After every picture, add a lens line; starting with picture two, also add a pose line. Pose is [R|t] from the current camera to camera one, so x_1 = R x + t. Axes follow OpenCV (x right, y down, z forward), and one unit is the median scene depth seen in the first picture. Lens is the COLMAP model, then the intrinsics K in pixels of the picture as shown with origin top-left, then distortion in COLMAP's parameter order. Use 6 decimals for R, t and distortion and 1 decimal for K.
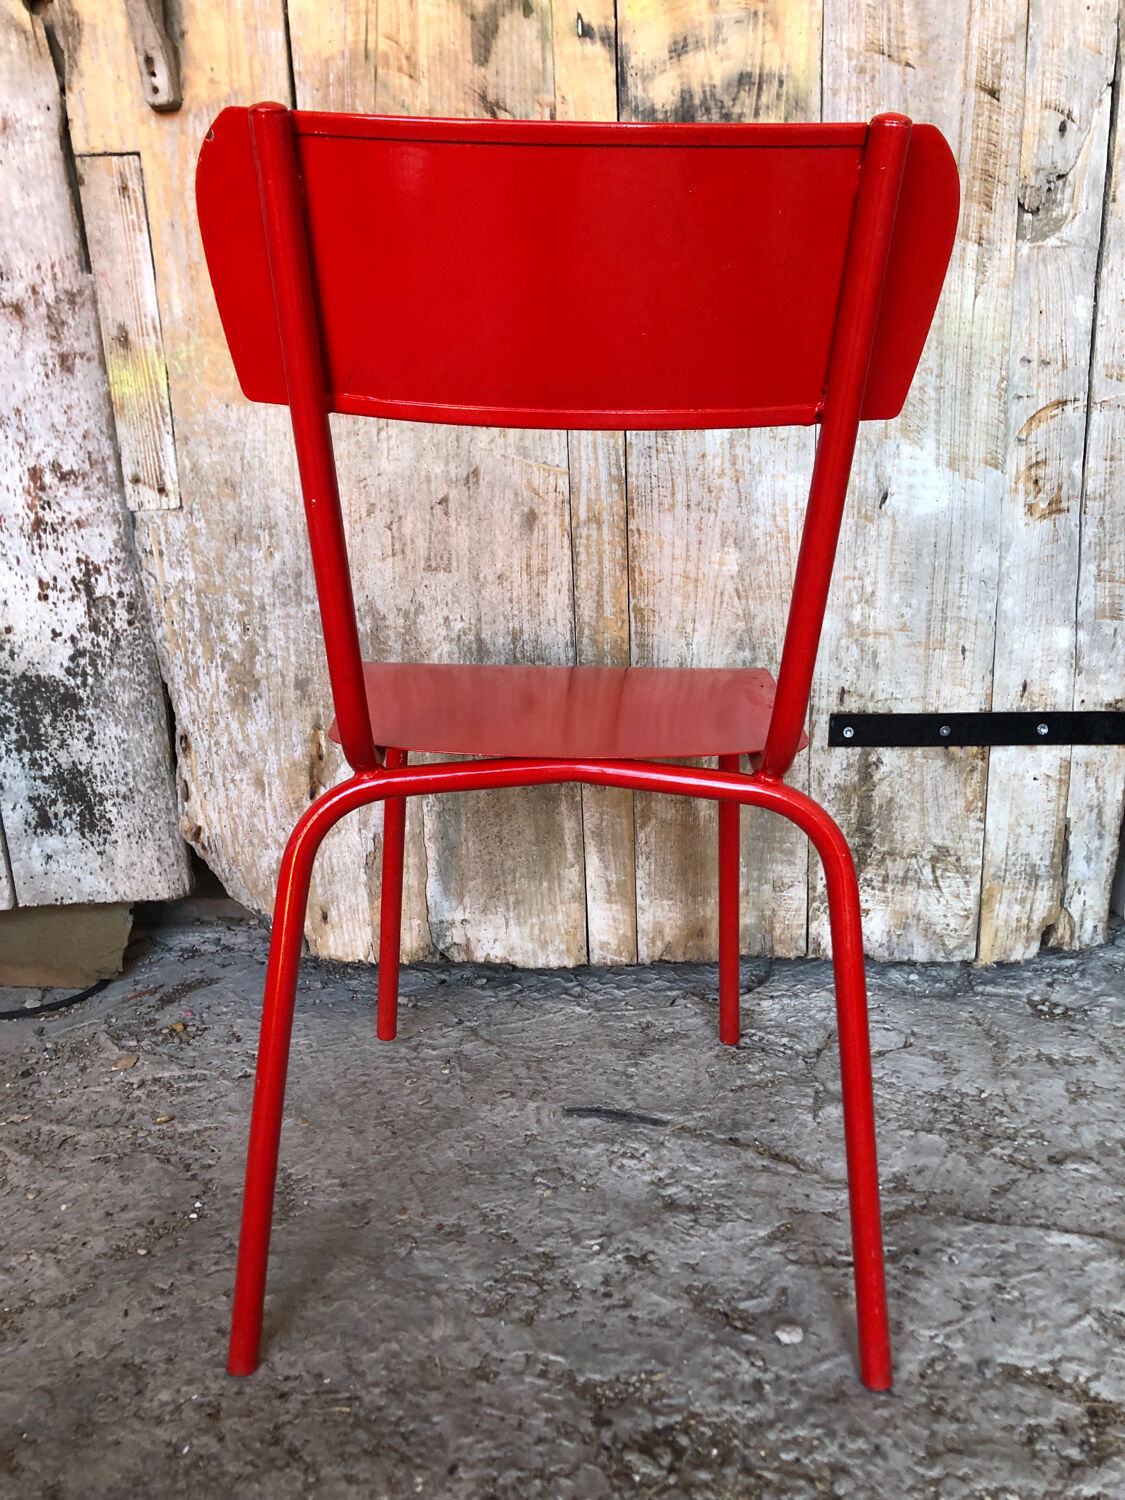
lens RADIAL K [[1224.7, 0, 550.5], [0, 1224.7, 758.7], [0, 0, 1]] dist [0.015949, -0.006620]
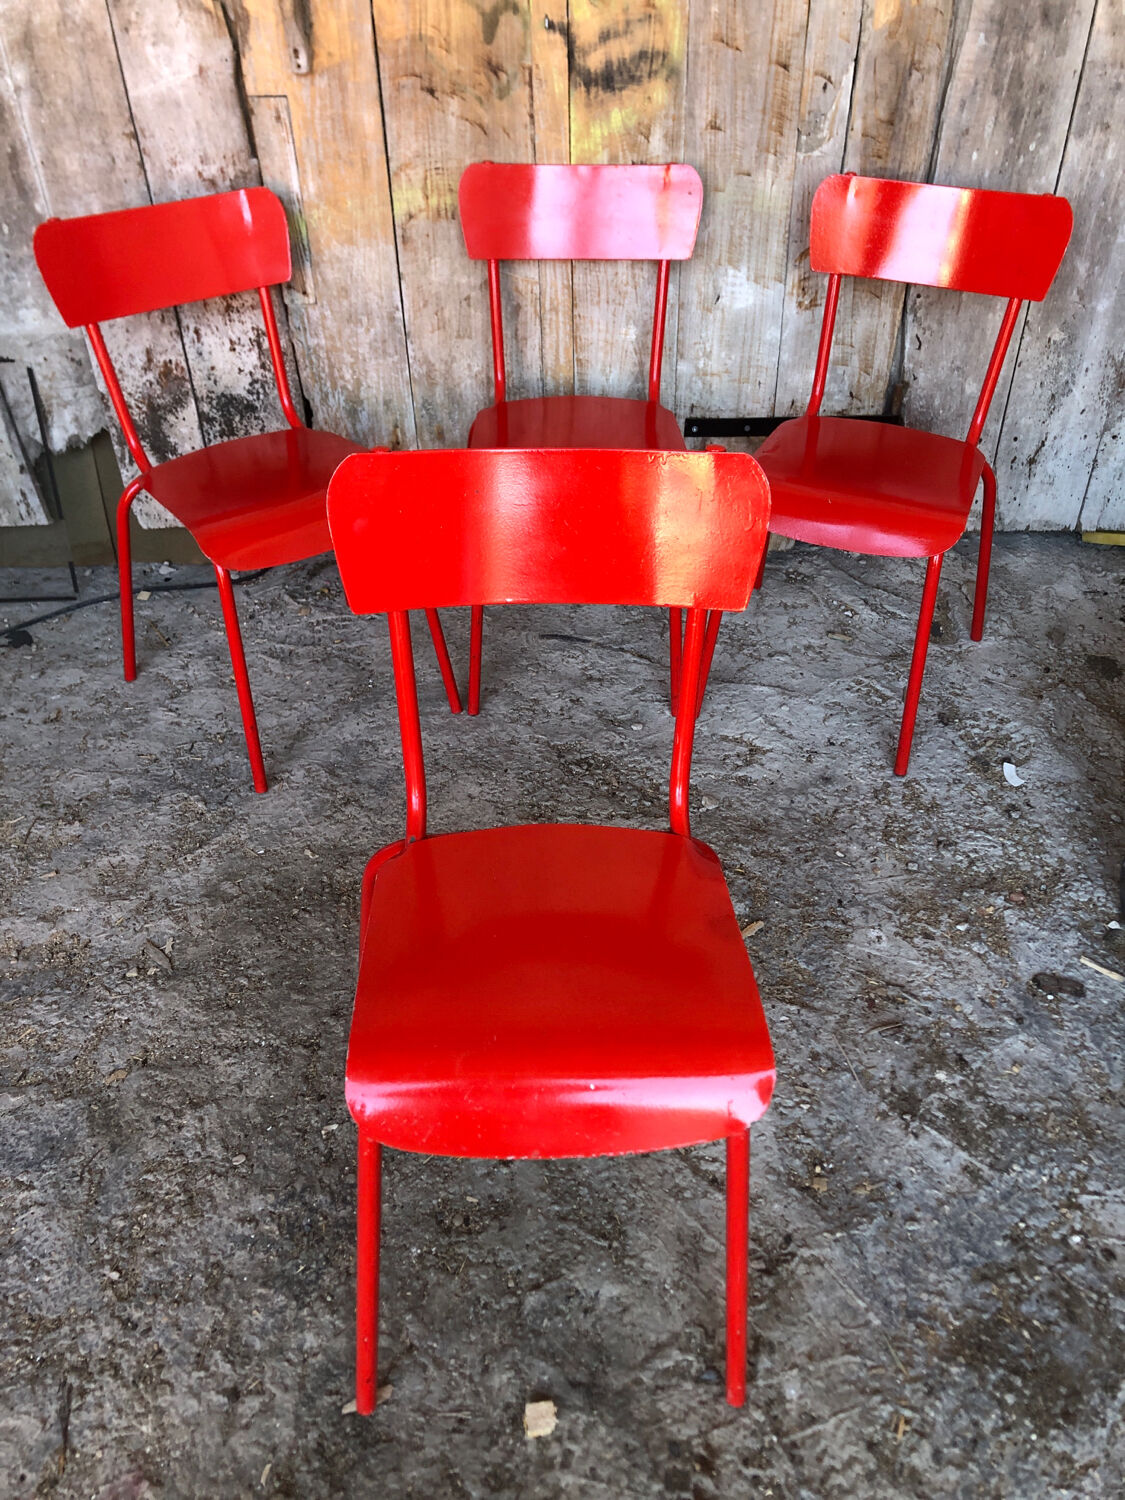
lens RADIAL K [[1224.7, 0, 559.4], [0, 1224.7, 746.5], [0, 0, 1]] dist [0.015949, -0.006620]
pose [[0.998523, -0.018645, 0.051028, -0.058009], [-0.002682, 0.921203, 0.389073, -0.304342], [-0.054262, -0.388636, 0.919792, -0.860918]]
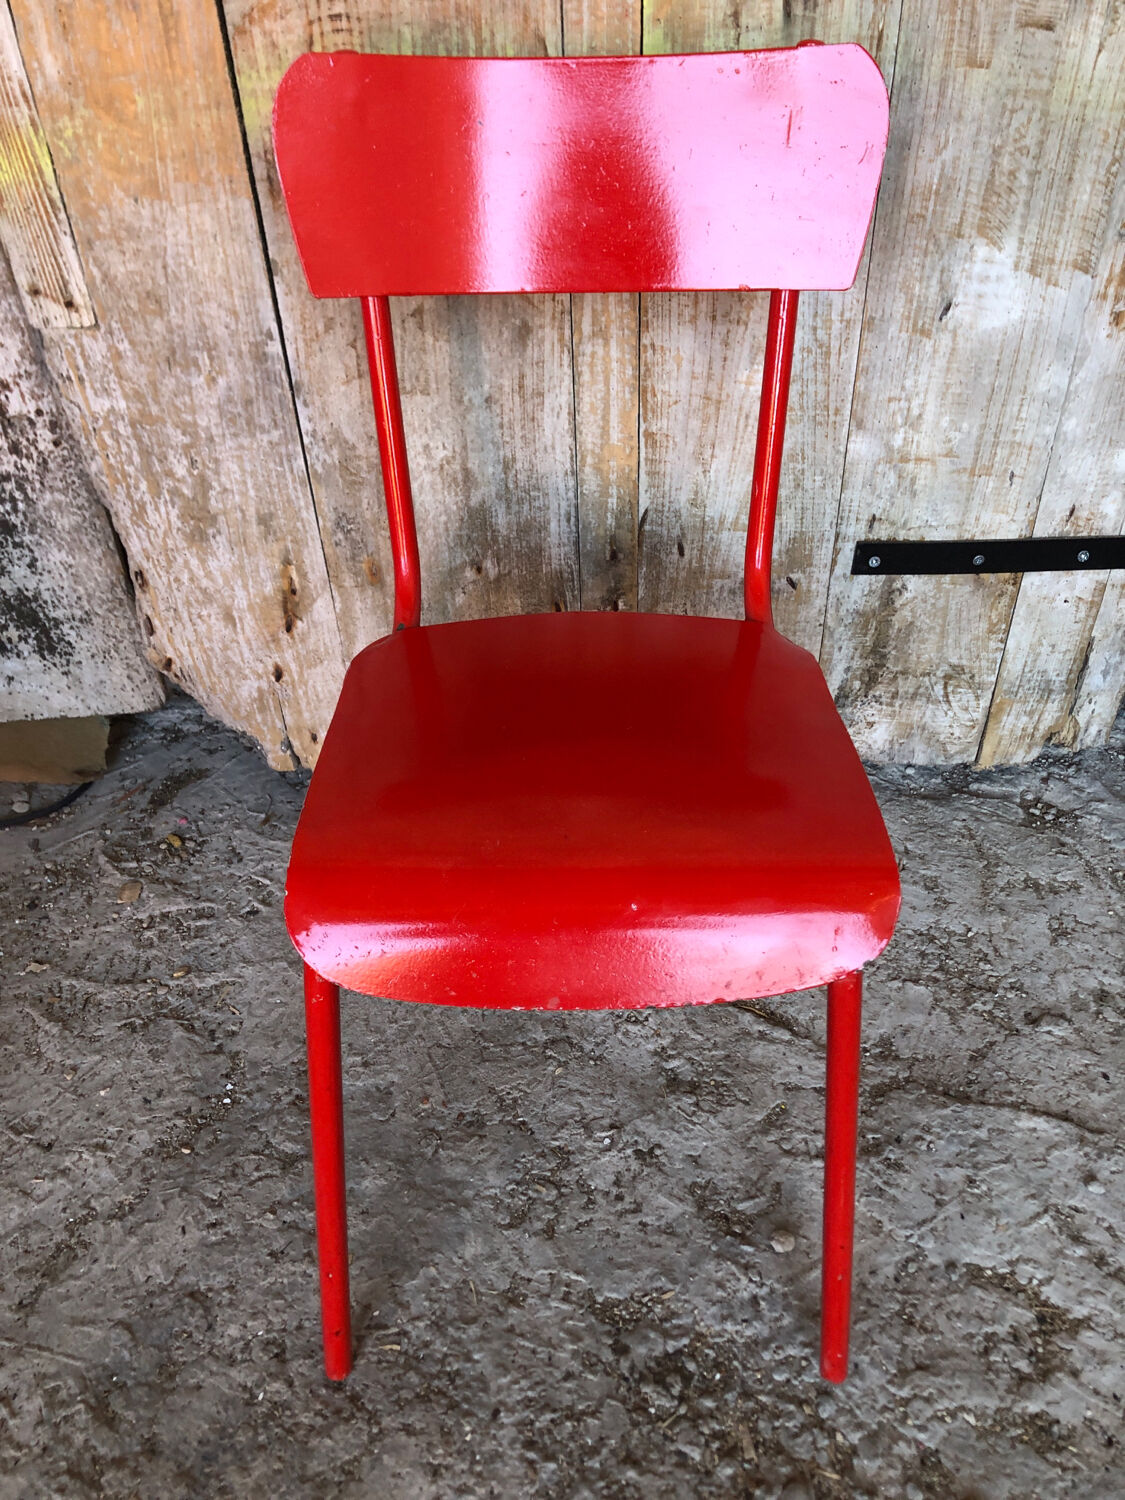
lens RADIAL K [[1224.7, 0, 553.7], [0, 1224.7, 761.8], [0, 0, 1]] dist [0.015949, -0.006620]
pose [[0.999281, -0.022068, 0.030814, -0.027995], [0.007034, 0.906857, 0.421380, -0.284727], [-0.037243, -0.420860, 0.906361, 0.122505]]
